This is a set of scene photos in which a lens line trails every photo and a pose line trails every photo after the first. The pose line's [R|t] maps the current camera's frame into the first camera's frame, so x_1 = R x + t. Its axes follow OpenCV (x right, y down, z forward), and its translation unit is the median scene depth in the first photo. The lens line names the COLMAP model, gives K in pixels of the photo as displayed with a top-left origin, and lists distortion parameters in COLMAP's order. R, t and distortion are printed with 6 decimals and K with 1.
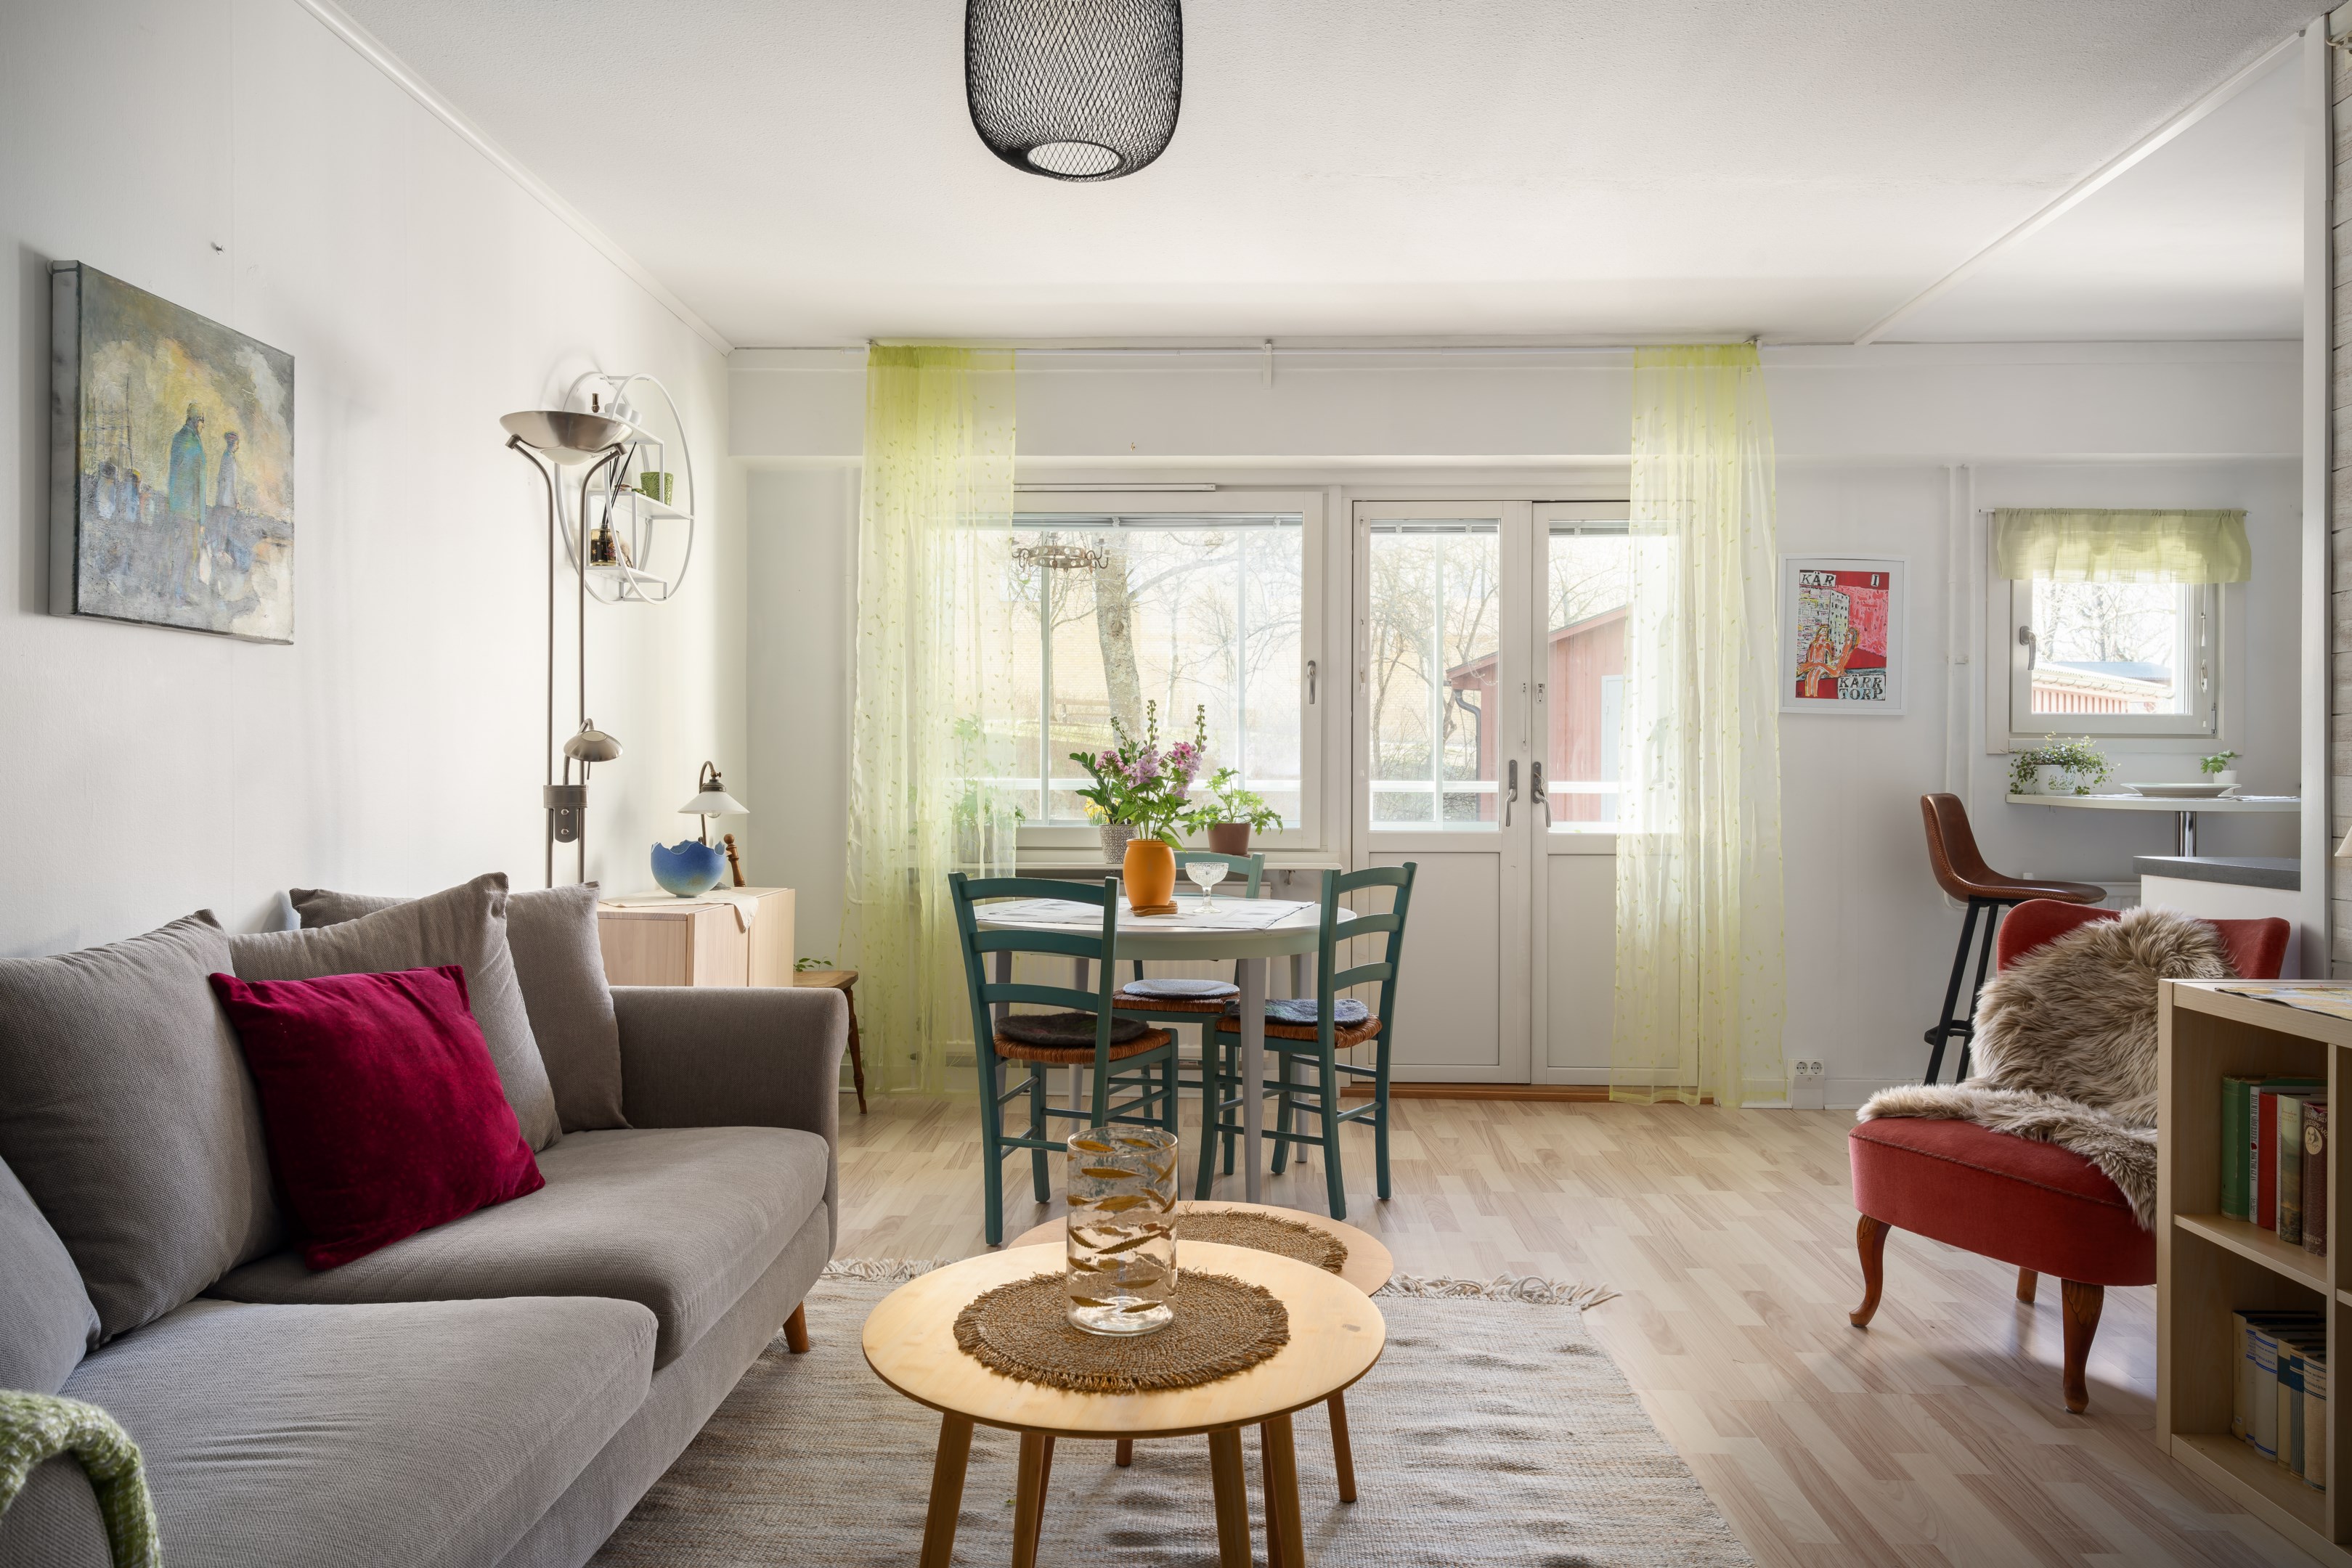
lens RADIAL K [[1541.0, 0, 1174.4], [0, 1541.0, 776.9], [0, 0, 1]] dist [0.001741, 0.000311]
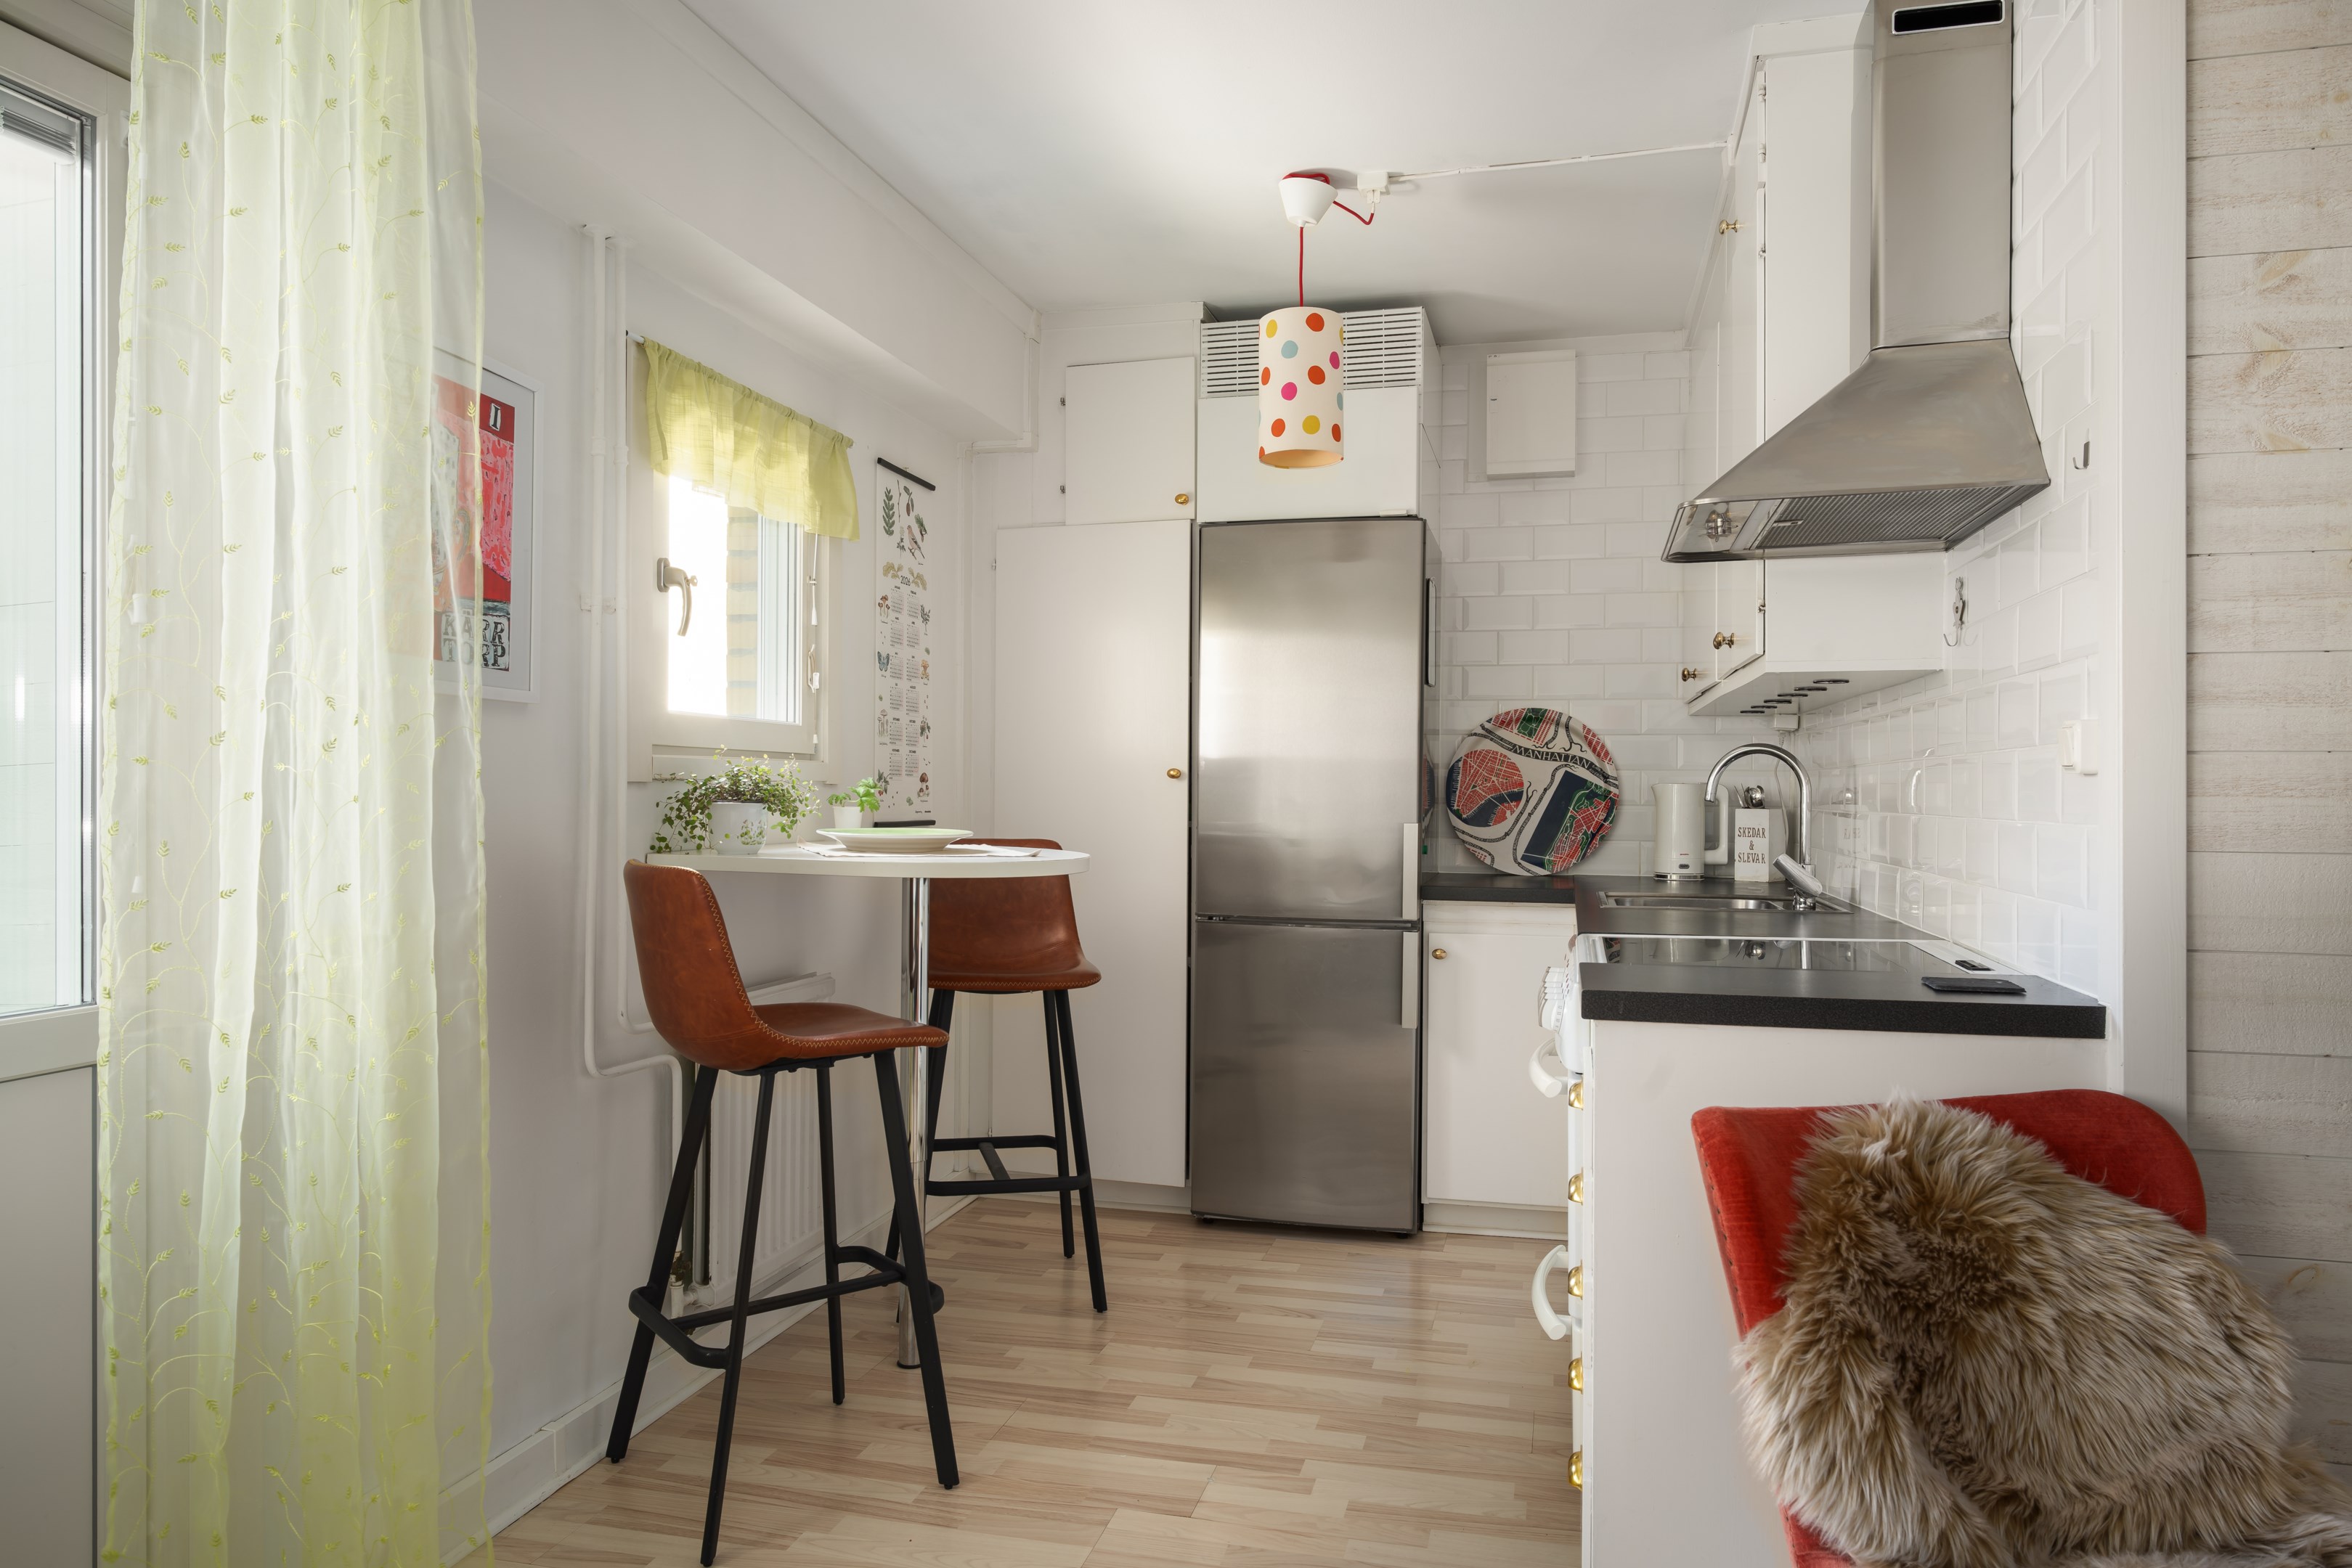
lens RADIAL K [[1541.0, 0, 1166.0], [0, 1541.0, 791.0], [0, 0, 1]] dist [0.001741, 0.000311]
pose [[0.215163, -0.004484, 0.976568, 0.043330], [-0.001822, 0.999986, 0.004993, -0.019159], [-0.976577, -0.002854, 0.215151, 0.892019]]
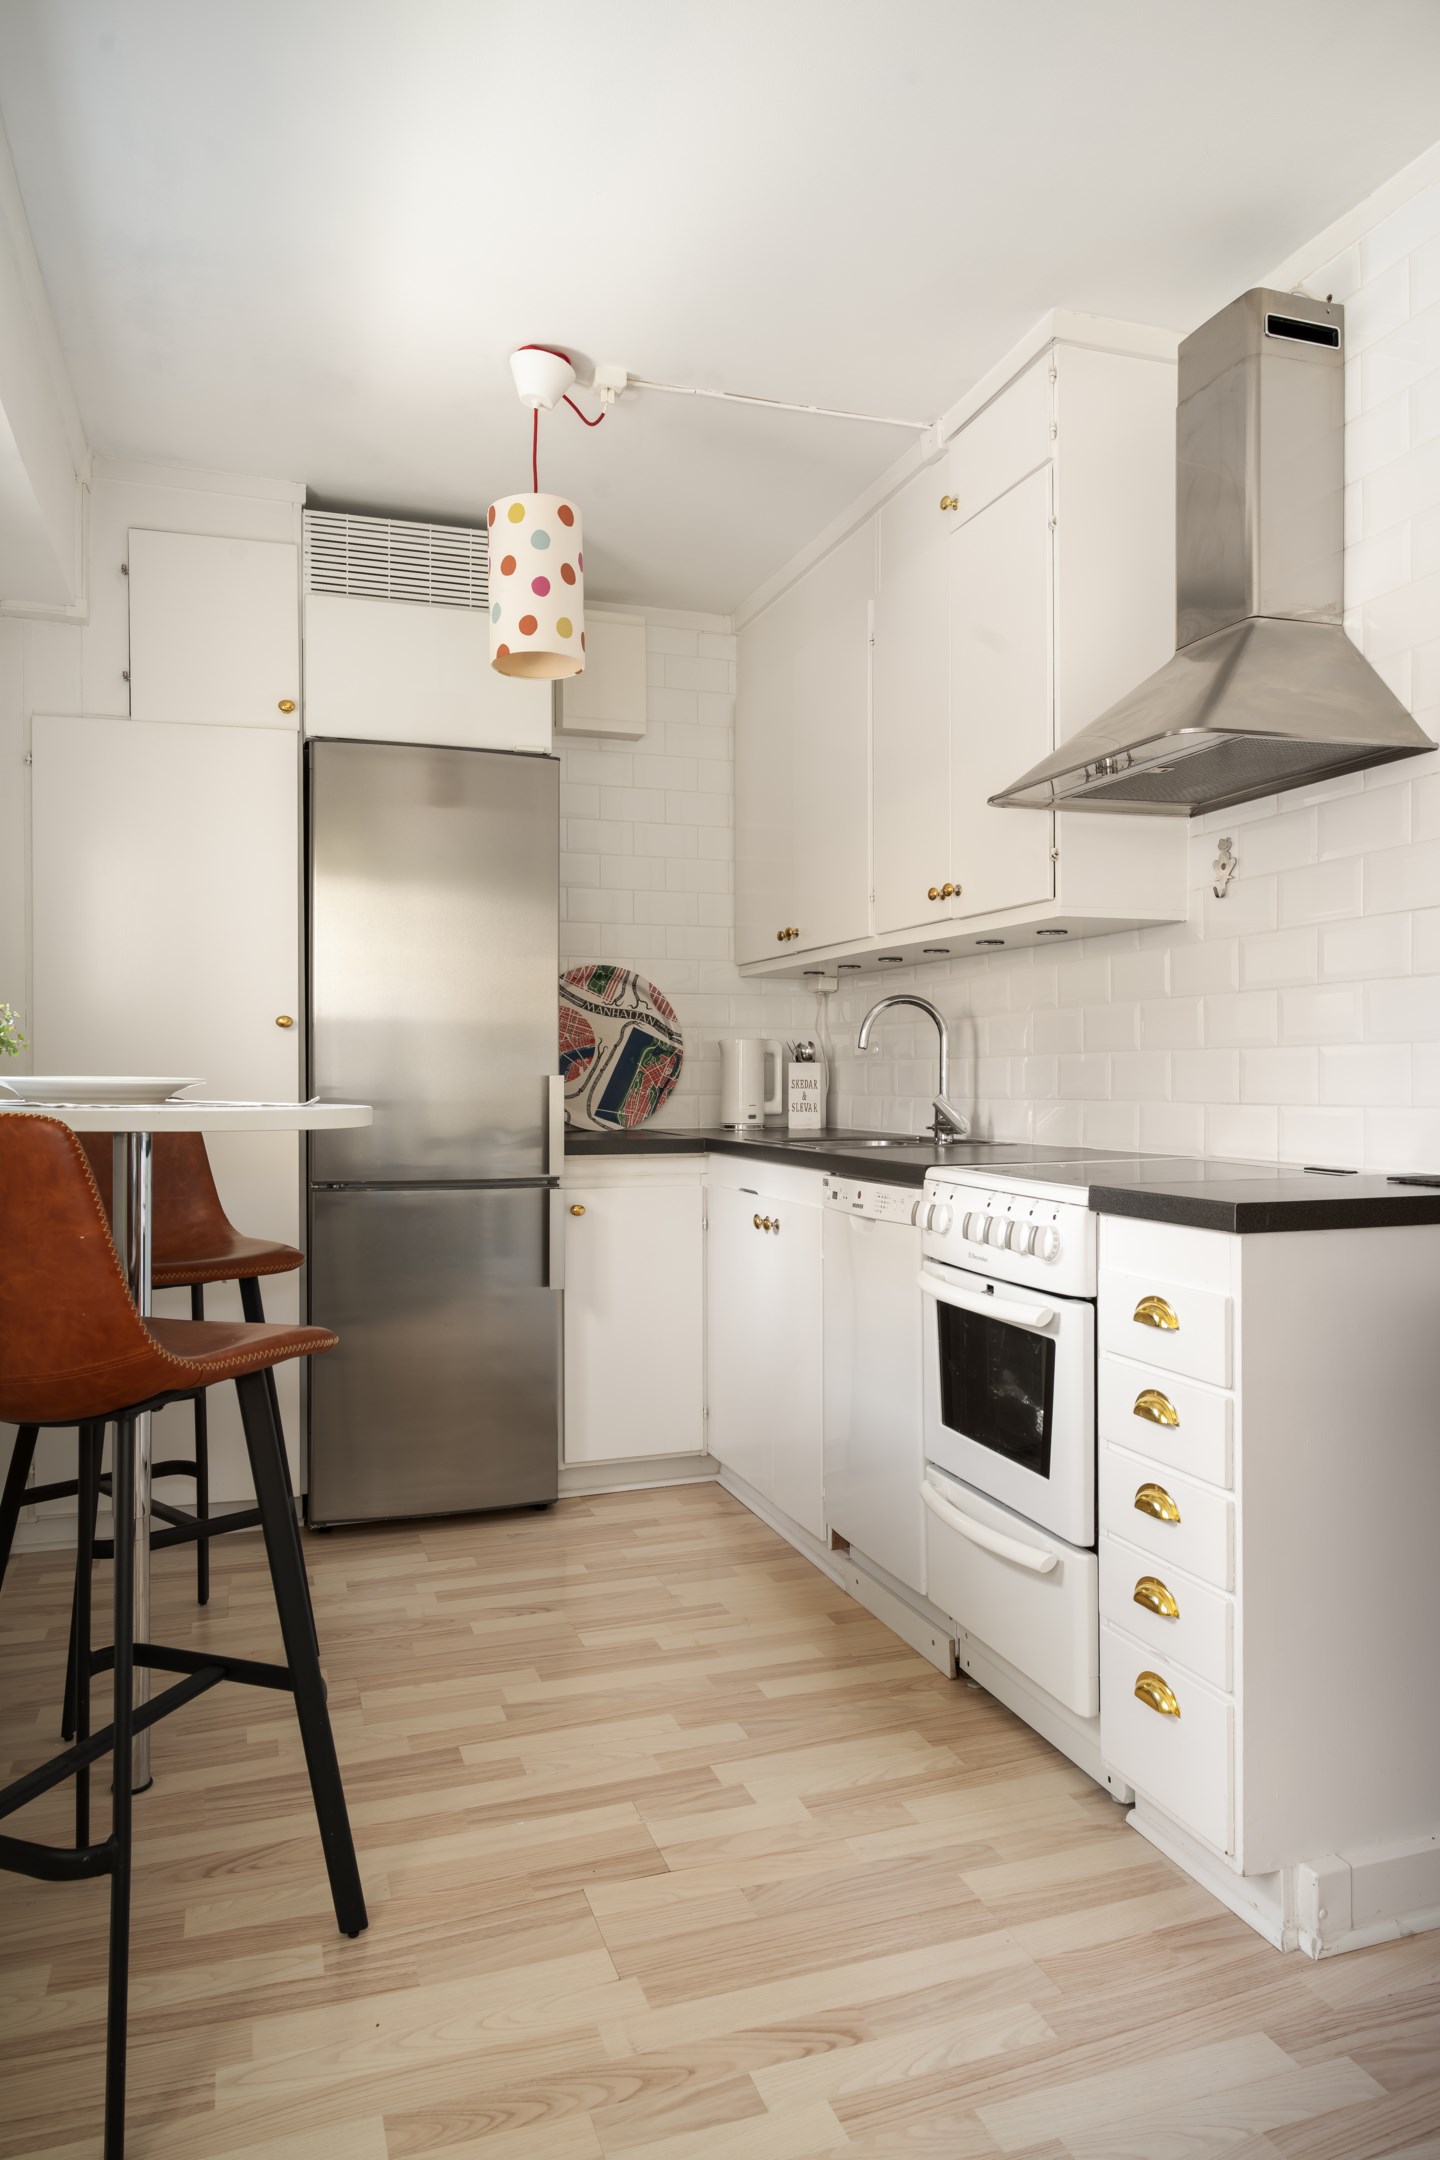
lens RADIAL K [[1415.5, 0, 713.6], [0, 1415.5, 1081.6], [0, 0, 1]] dist [0.001741, 0.000311]
pose [[-0.361464, -0.004851, 0.932374, 0.195077], [0.003928, 0.999970, 0.006725, 0.004238], [-0.932378, 0.006093, -0.361434, 1.171020]]
